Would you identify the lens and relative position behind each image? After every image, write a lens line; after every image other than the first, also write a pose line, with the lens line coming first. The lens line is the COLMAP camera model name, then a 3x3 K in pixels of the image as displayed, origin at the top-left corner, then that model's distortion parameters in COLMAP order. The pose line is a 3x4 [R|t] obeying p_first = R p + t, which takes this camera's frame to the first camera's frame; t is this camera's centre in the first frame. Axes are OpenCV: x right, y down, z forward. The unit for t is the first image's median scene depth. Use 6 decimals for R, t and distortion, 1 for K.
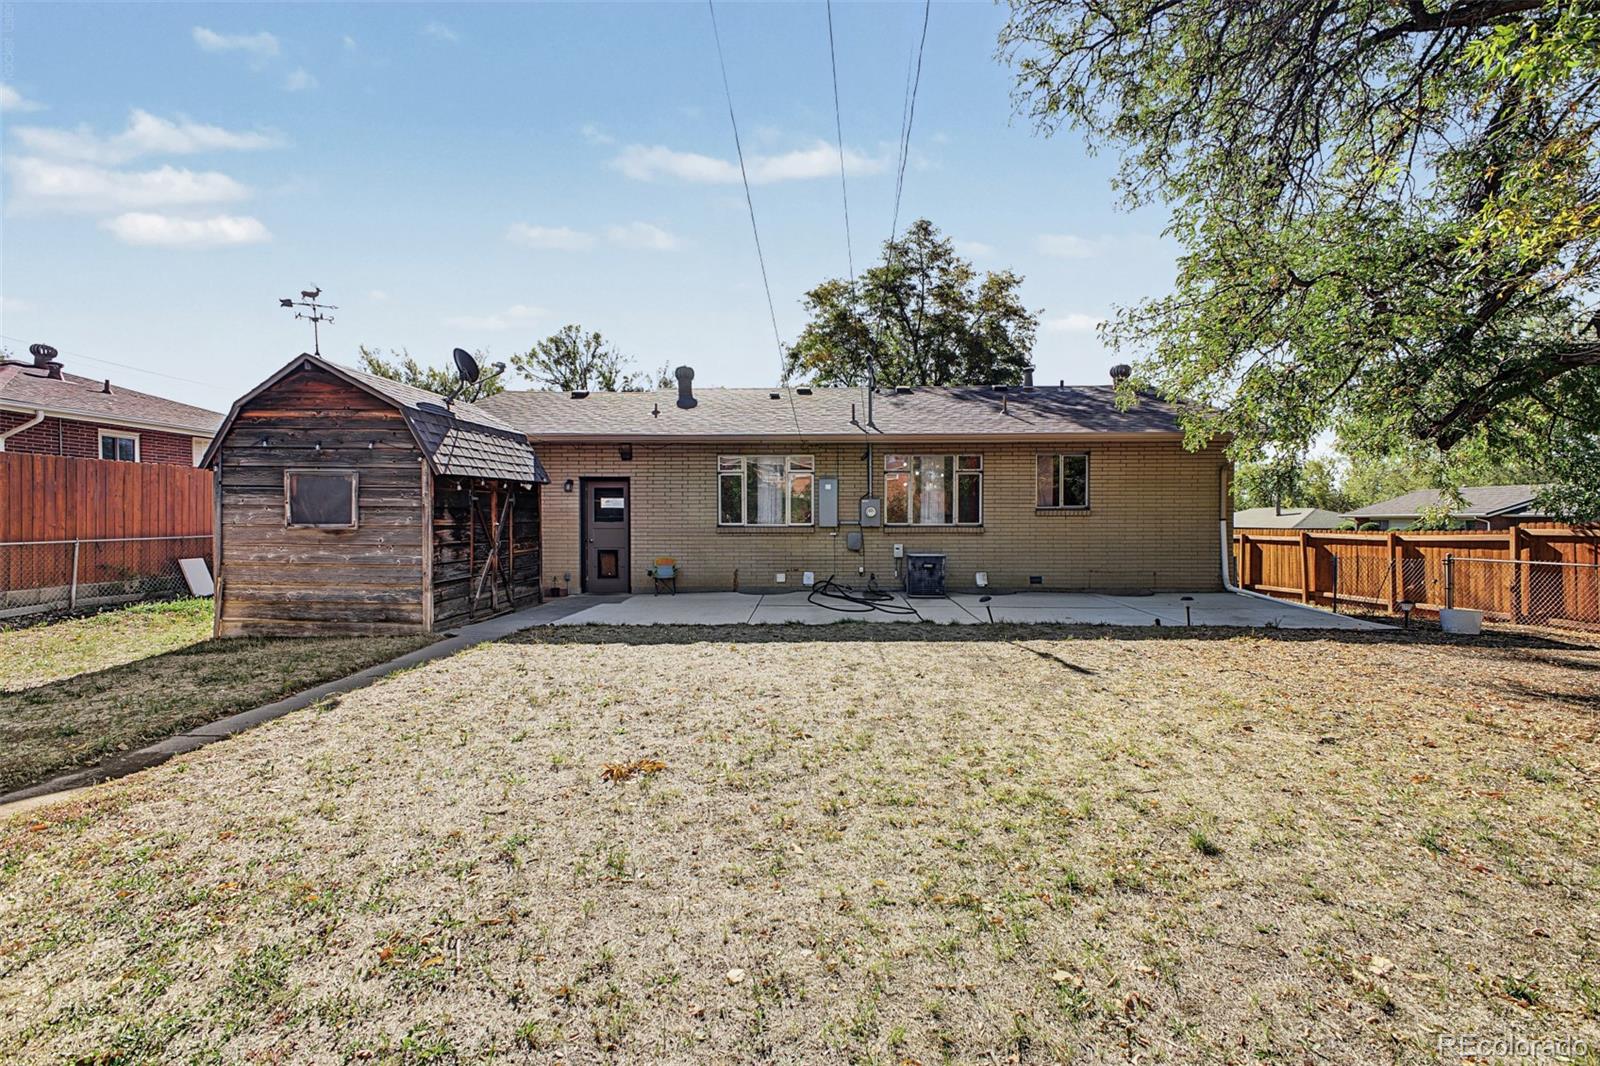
lens RADIAL K [[697.4, 0, 818.8], [0, 697.4, 517.4], [0, 0, 1]] dist [0.003243, 0.000009]
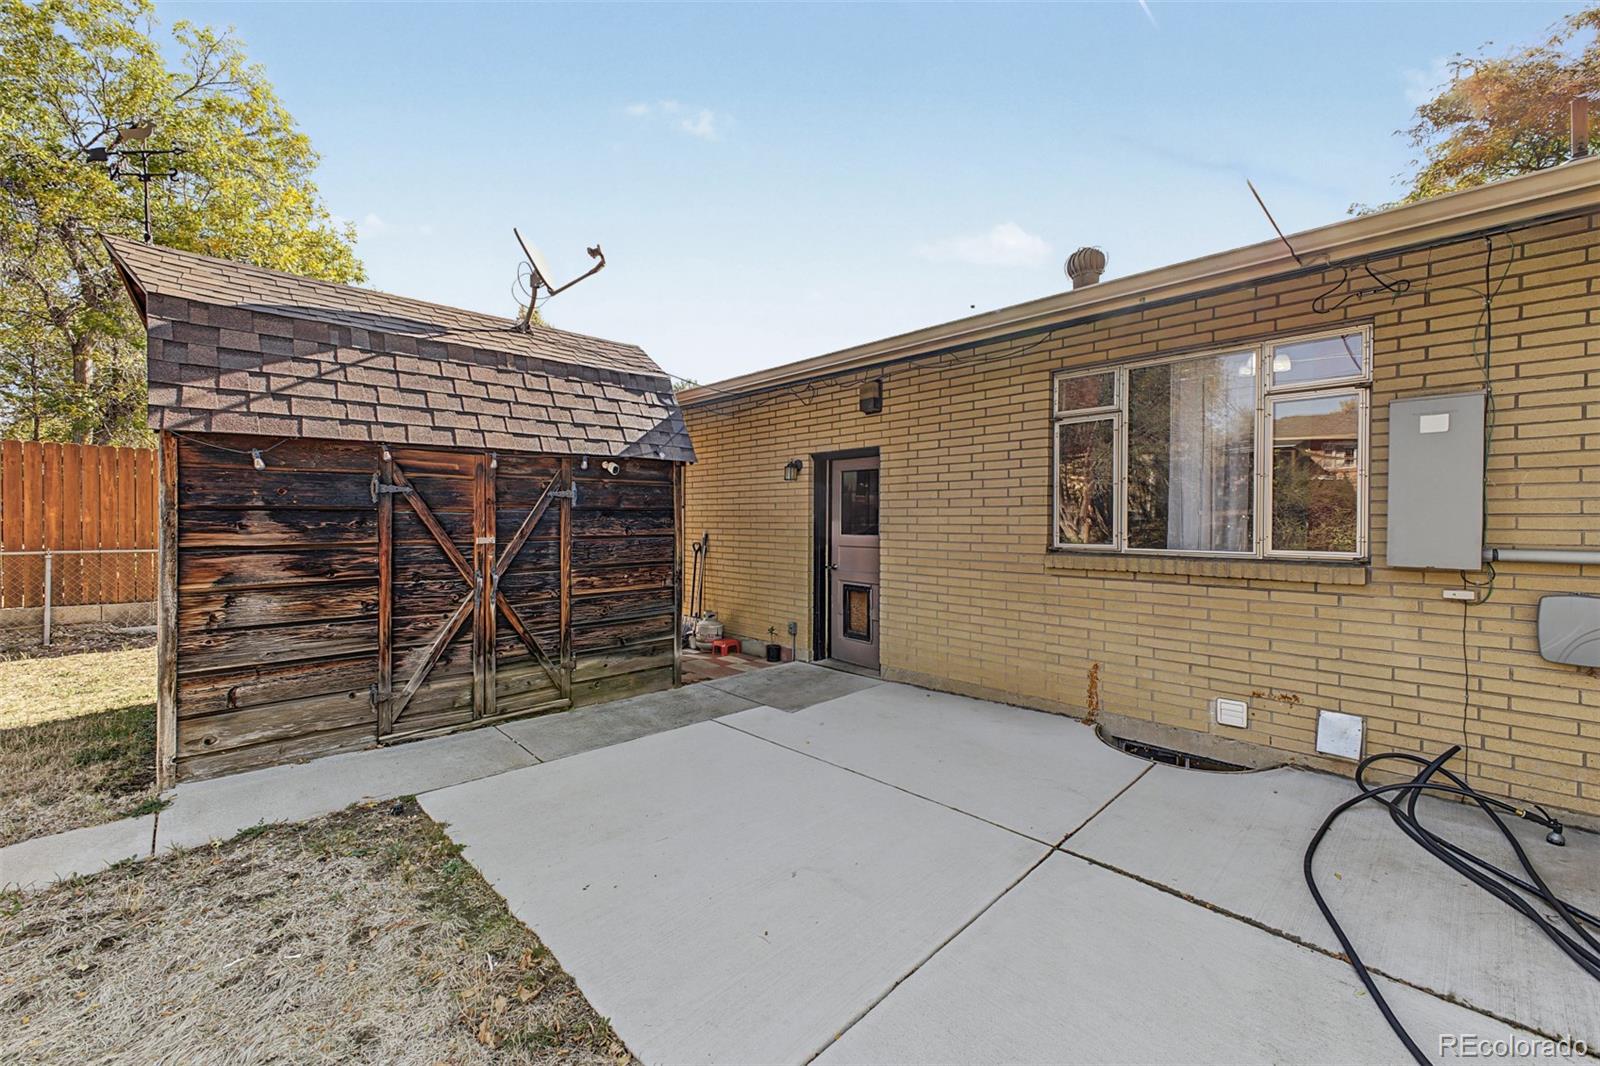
lens RADIAL K [[654.7, 0, 795.4], [0, 654.7, 521.9], [0, 0, 1]] dist [0.026698, -0.007520]
pose [[0.704742, 0.006348, -0.709436, 0.026083], [-0.004361, 0.999980, 0.004616, -0.006120], [0.709451, -0.000160, 0.704755, 0.720662]]
